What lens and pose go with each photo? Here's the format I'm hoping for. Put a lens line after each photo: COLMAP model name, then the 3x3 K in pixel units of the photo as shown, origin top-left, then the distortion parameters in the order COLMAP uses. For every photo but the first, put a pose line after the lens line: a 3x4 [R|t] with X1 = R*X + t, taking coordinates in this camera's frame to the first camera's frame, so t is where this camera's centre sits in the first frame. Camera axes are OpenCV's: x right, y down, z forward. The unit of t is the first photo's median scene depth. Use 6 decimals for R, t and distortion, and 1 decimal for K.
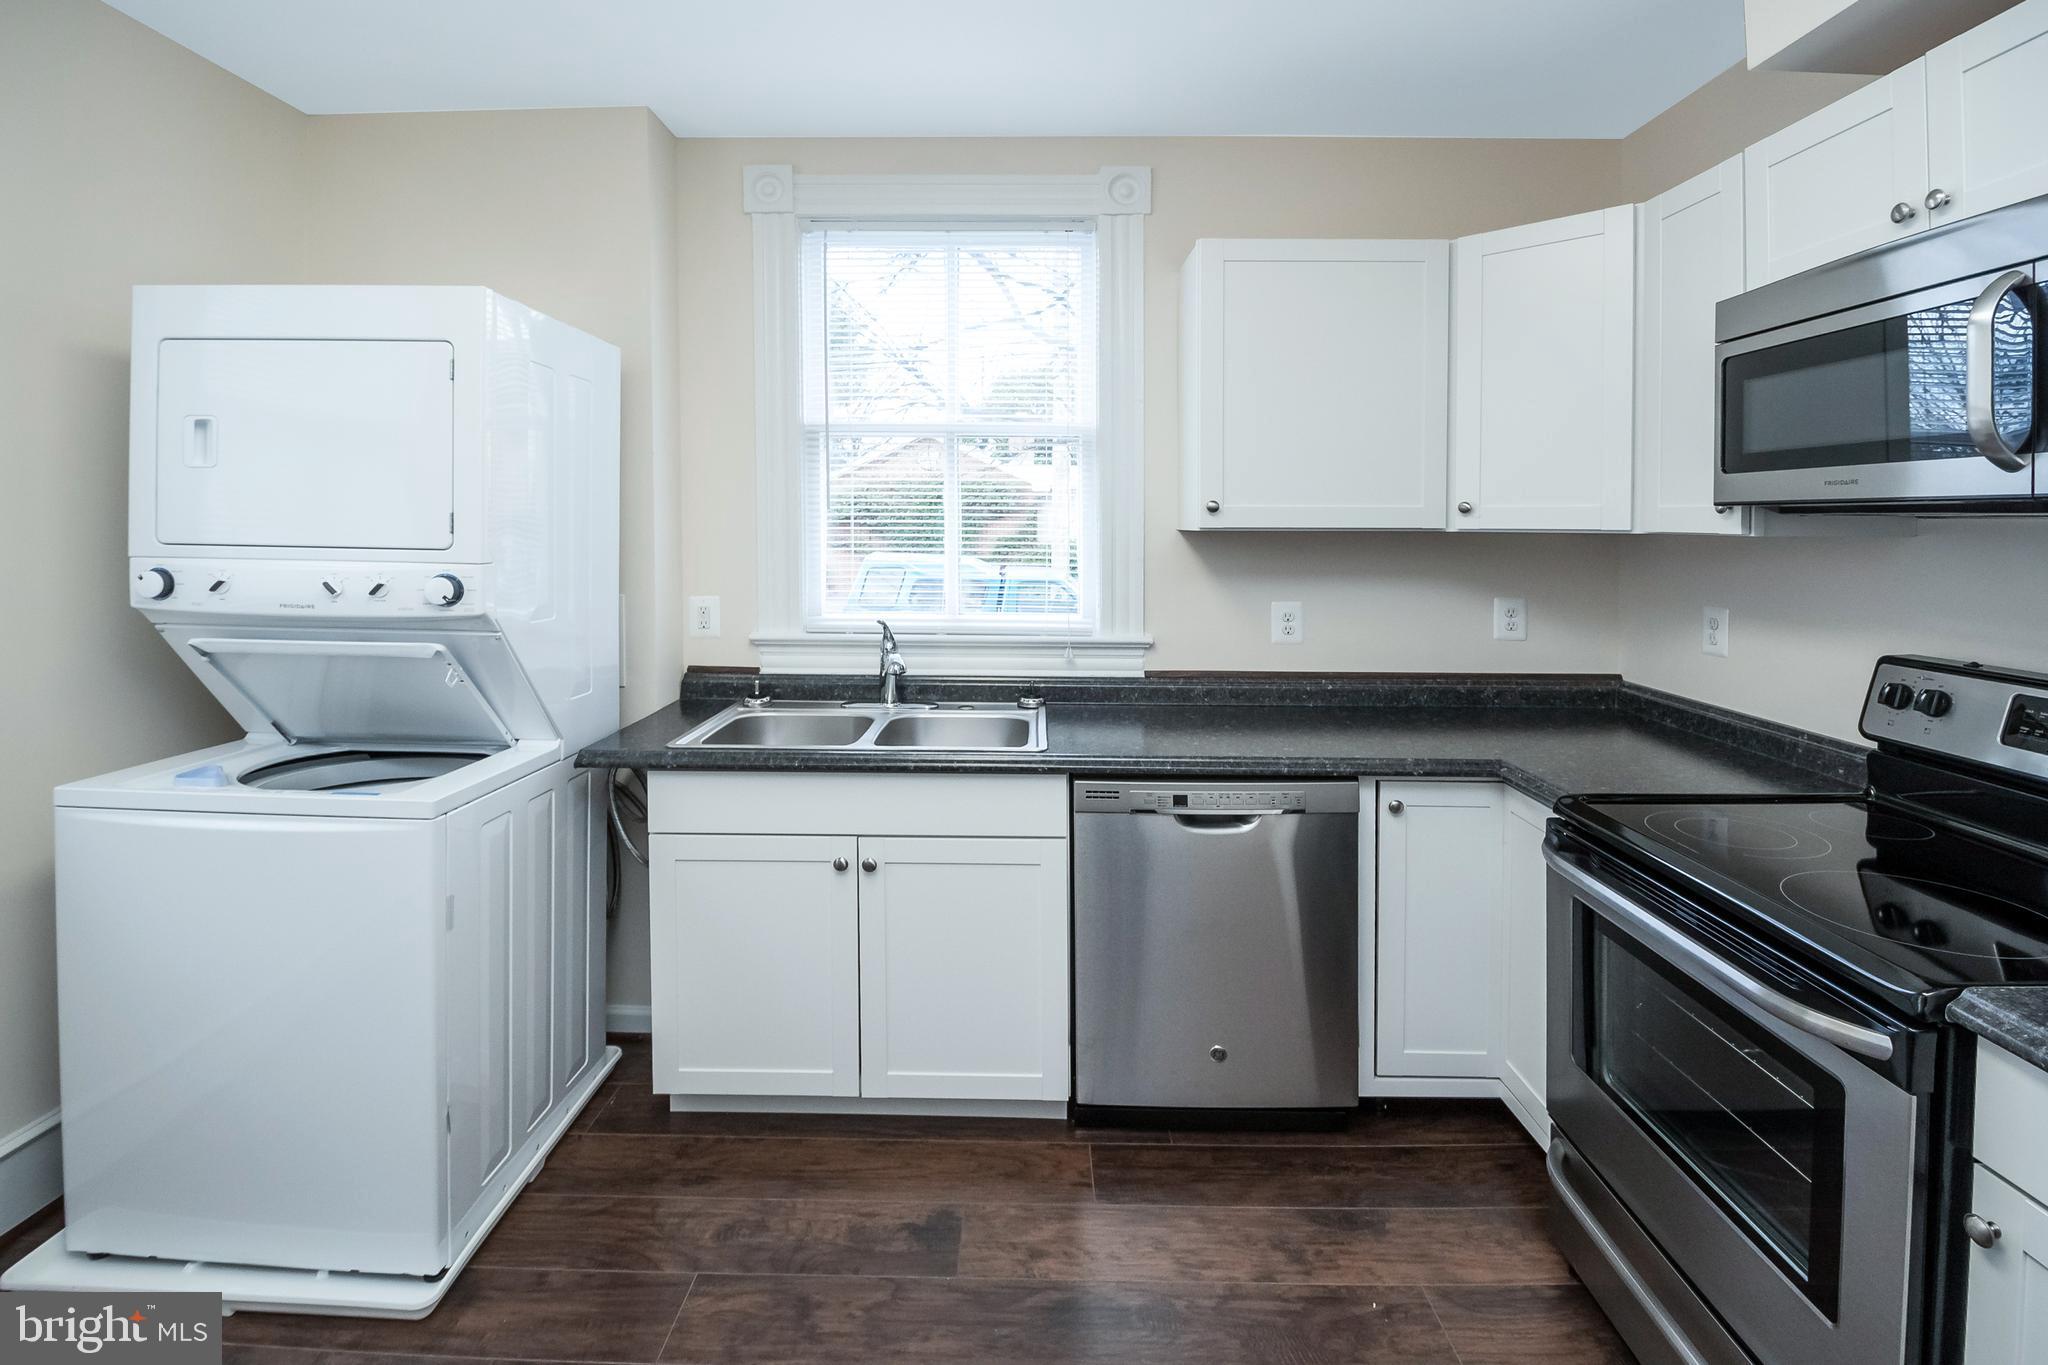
lens RADIAL K [[758.5, 0, 1036.4], [0, 758.5, 530.1], [0, 0, 1]] dist [0.000585, -0.003830]
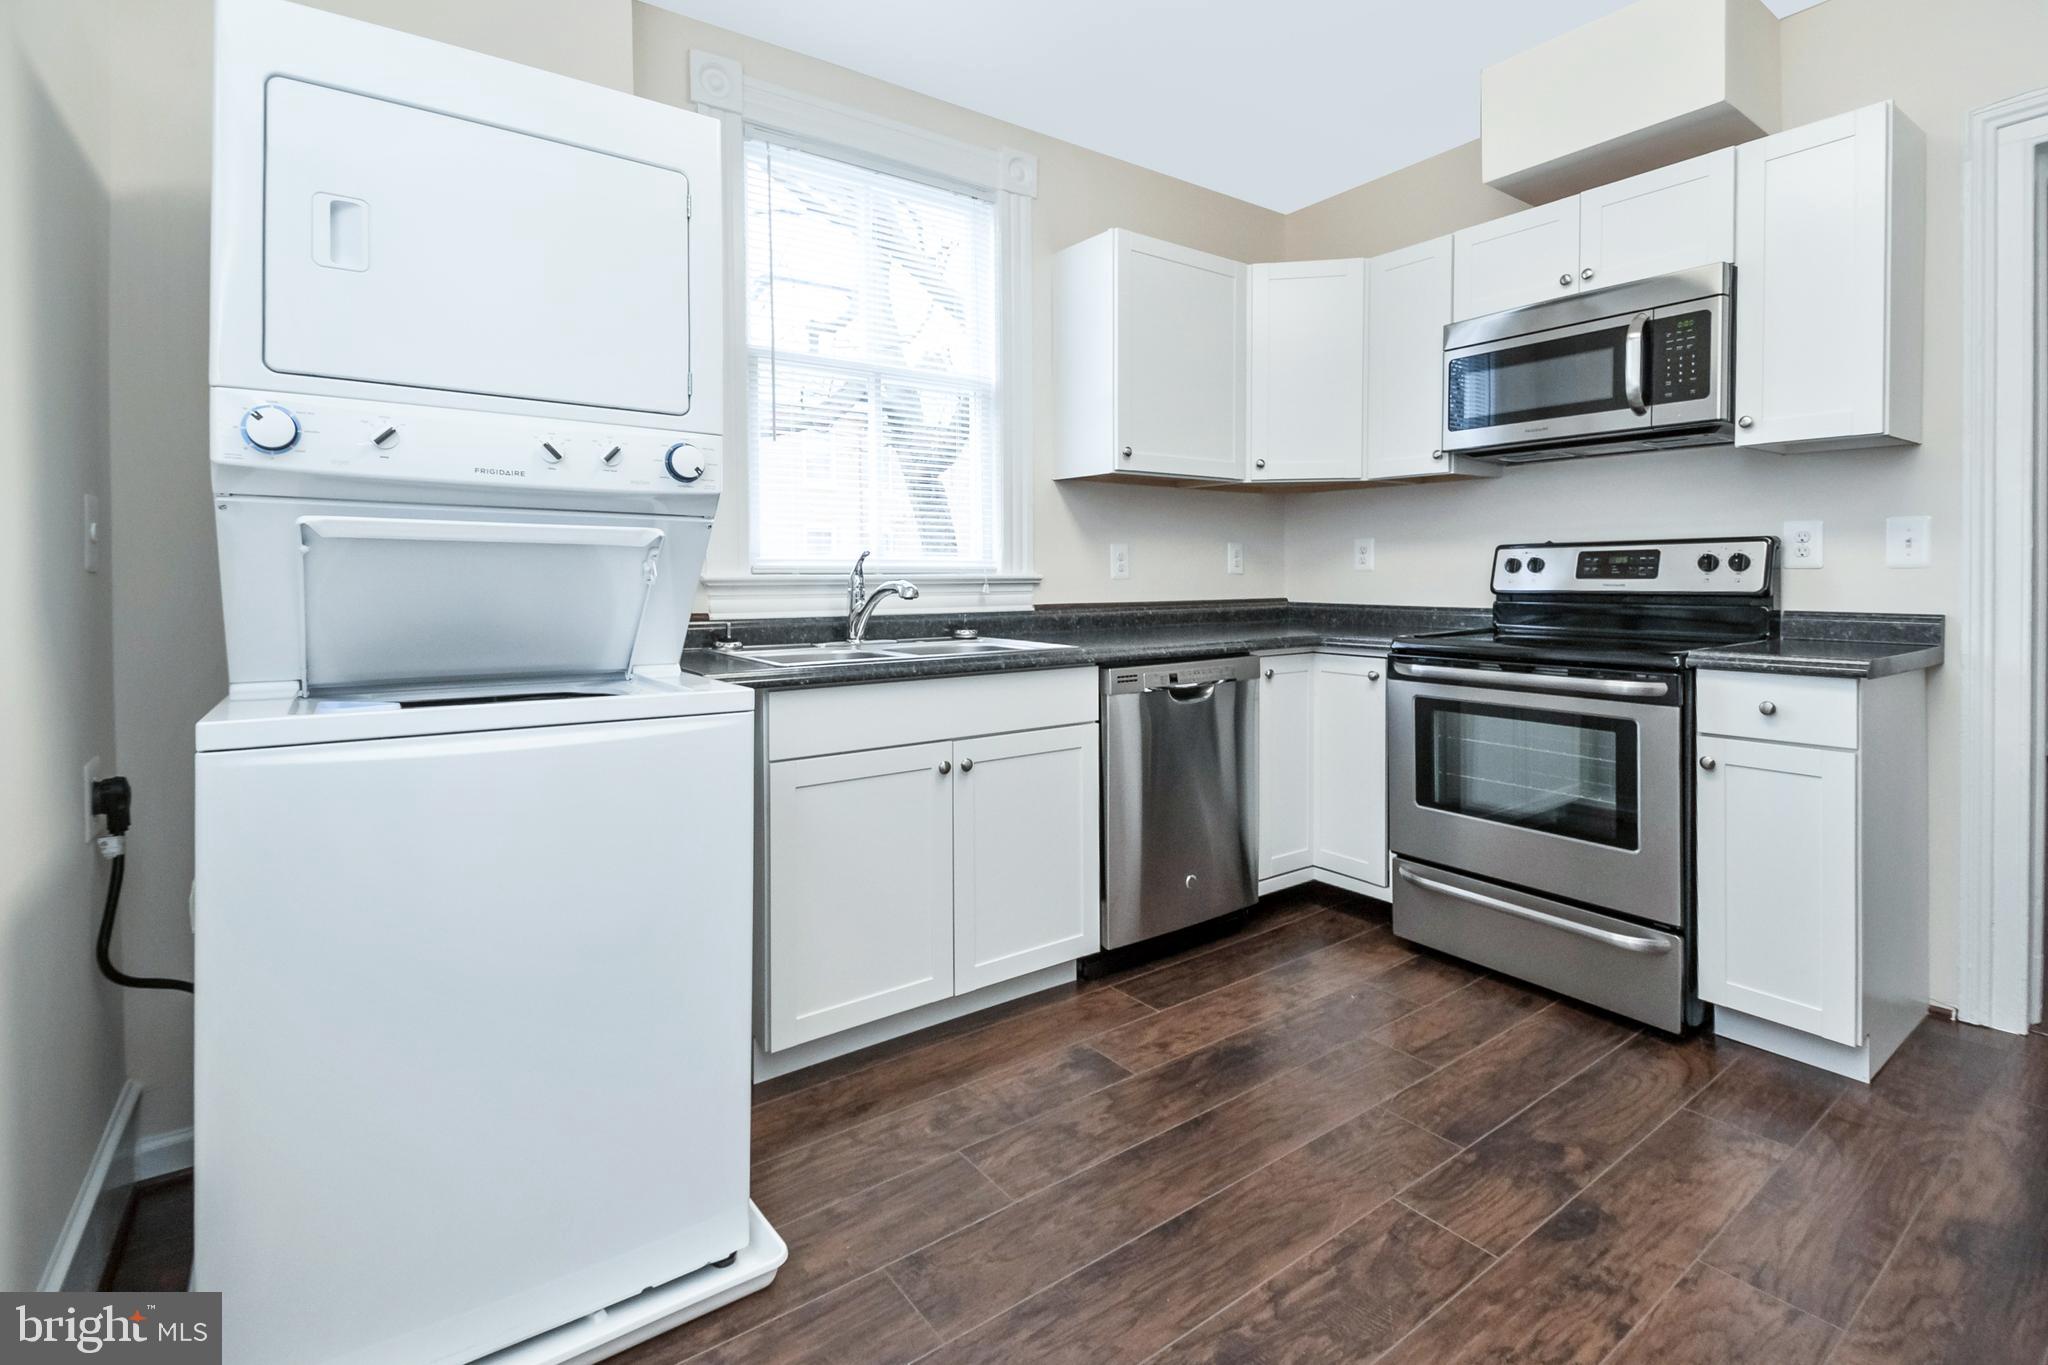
lens RADIAL K [[758.5, 0, 1036.4], [0, 758.5, 530.1], [0, 0, 1]] dist [0.000585, -0.003830]
pose [[0.862893, -0.012673, 0.505228, -0.637923], [0.016606, 0.999857, -0.003282, 0.120286], [-0.505114, 0.011221, 0.862980, 0.049473]]
